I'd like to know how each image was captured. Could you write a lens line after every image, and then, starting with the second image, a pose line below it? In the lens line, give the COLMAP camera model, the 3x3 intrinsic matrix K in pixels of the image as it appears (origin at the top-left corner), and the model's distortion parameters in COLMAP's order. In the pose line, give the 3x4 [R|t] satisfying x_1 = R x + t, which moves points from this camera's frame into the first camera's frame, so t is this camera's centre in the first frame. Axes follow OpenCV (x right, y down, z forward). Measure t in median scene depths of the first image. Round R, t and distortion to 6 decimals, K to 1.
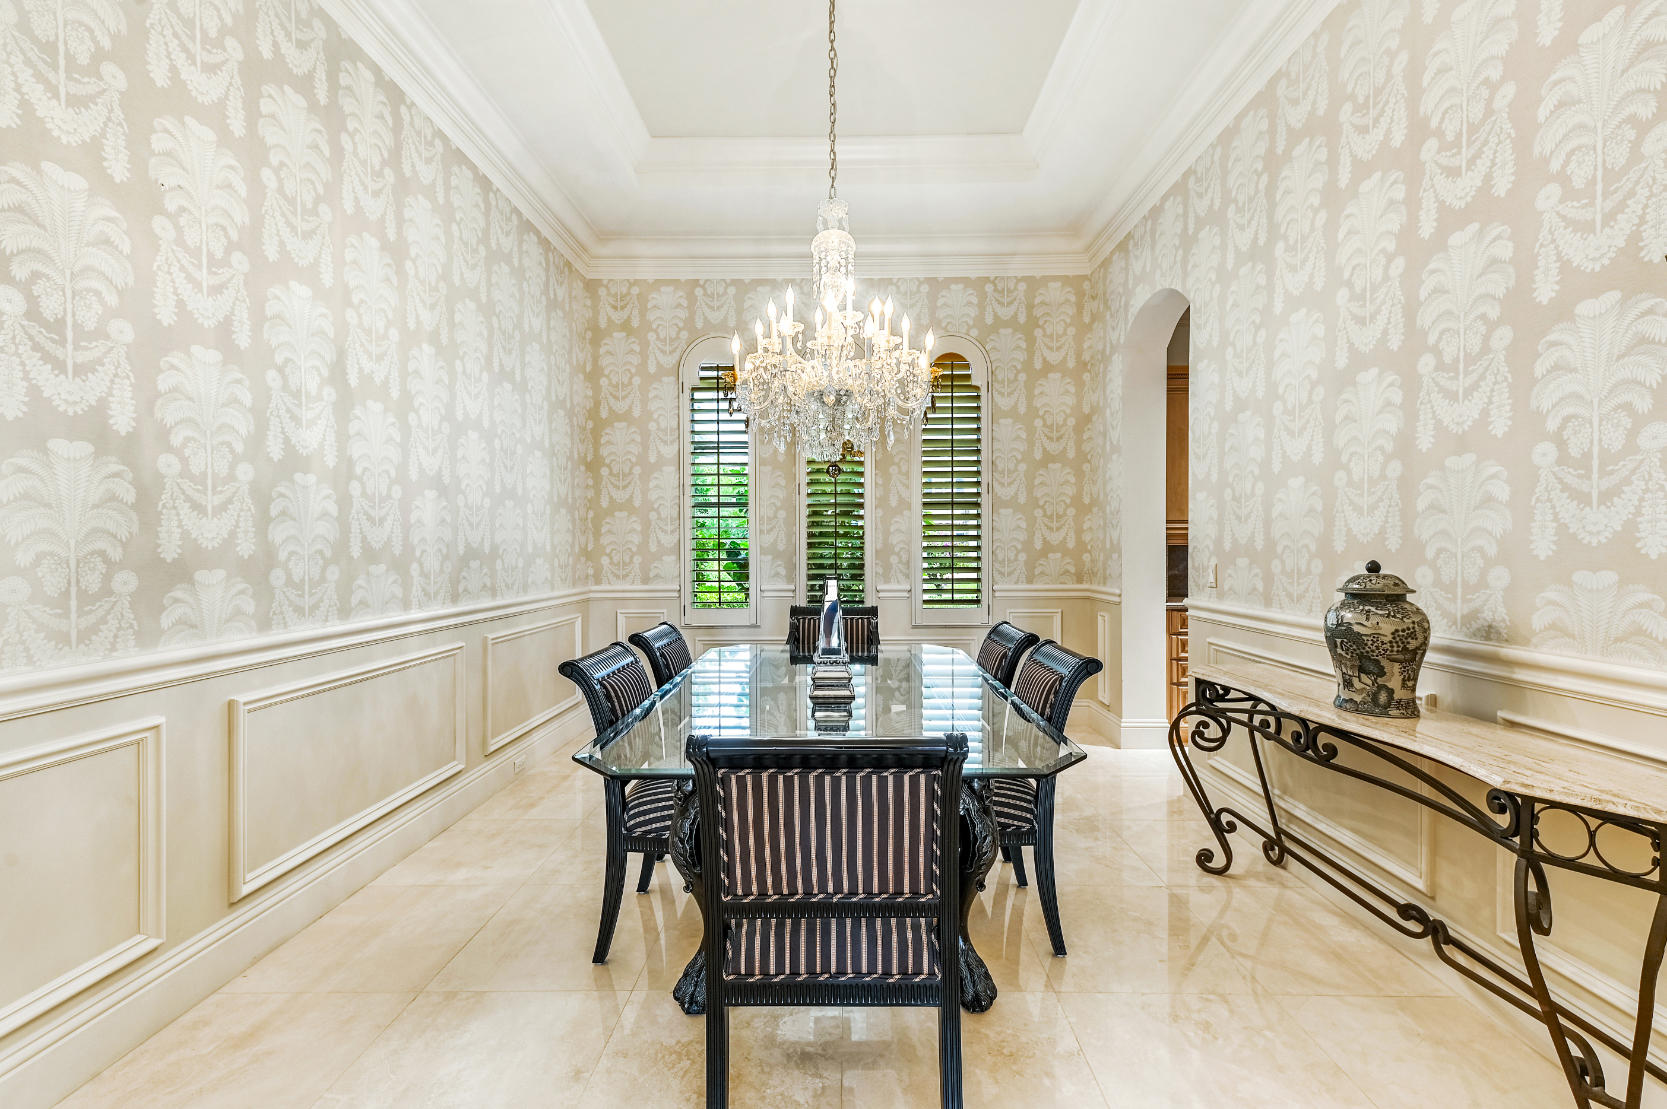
lens RADIAL K [[687.9, 0, 830.7], [0, 687.9, 551.9], [0, 0, 1]] dist [0.018111, 0.000206]
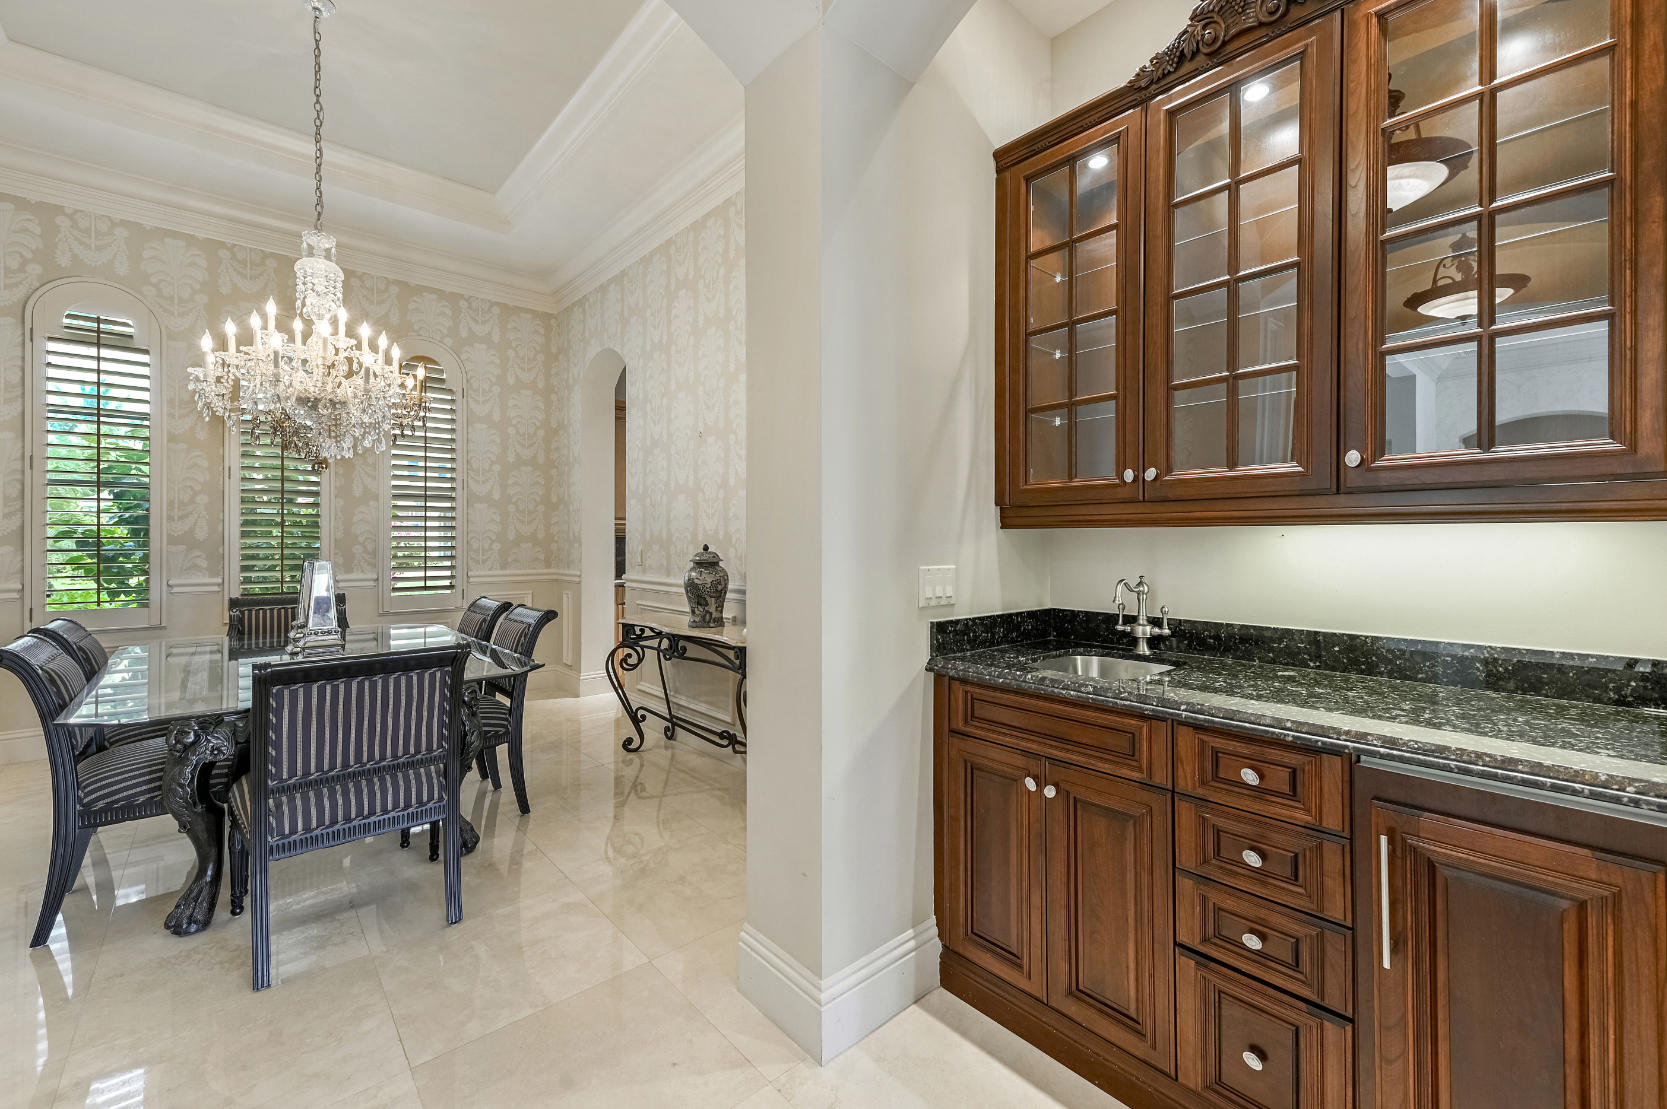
lens RADIAL K [[687.9, 0, 841.0], [0, 687.9, 540.6], [0, 0, 1]] dist [0.018111, 0.000206]
pose [[0.738947, 0.004099, 0.673751, -0.132019], [0.000396, 0.999979, -0.006518, 0.010381], [-0.673764, 0.005084, 0.738929, -0.425562]]
